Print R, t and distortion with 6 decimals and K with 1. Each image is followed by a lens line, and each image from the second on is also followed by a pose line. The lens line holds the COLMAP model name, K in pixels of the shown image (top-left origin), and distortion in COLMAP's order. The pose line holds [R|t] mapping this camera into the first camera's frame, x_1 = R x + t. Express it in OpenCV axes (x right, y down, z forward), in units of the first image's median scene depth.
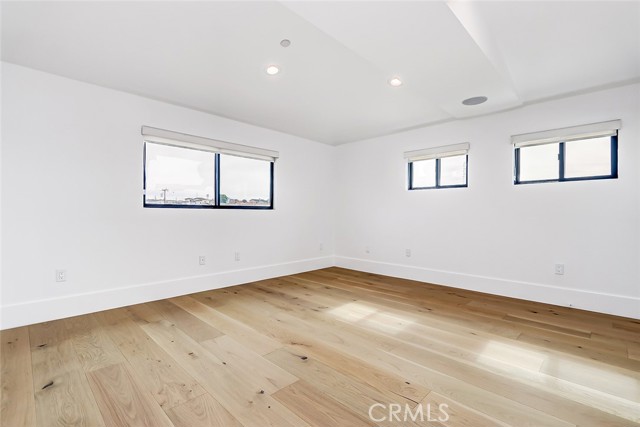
lens RADIAL K [[297.6, 0, 319.7], [0, 297.6, 213.4], [0, 0, 1]] dist [-0.003137, -0.000224]
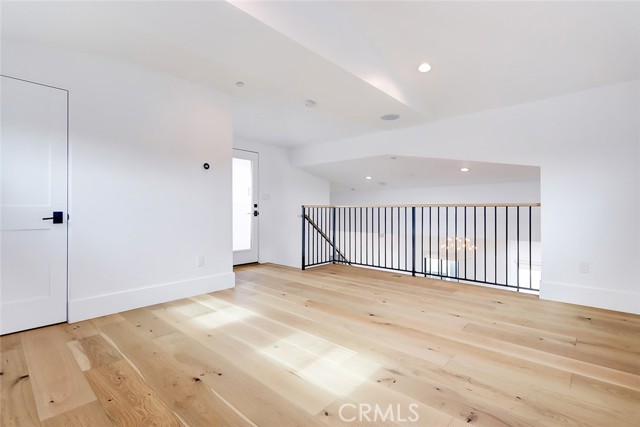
lens RADIAL K [[297.6, 0, 320.4], [0, 297.6, 212.1], [0, 0, 1]] dist [-0.003137, -0.000224]
pose [[-0.999302, -0.004499, -0.037089, 0.182712], [-0.004556, 0.999989, 0.001467, 0.004167], [0.037082, 0.001635, -0.999311, 1.797541]]
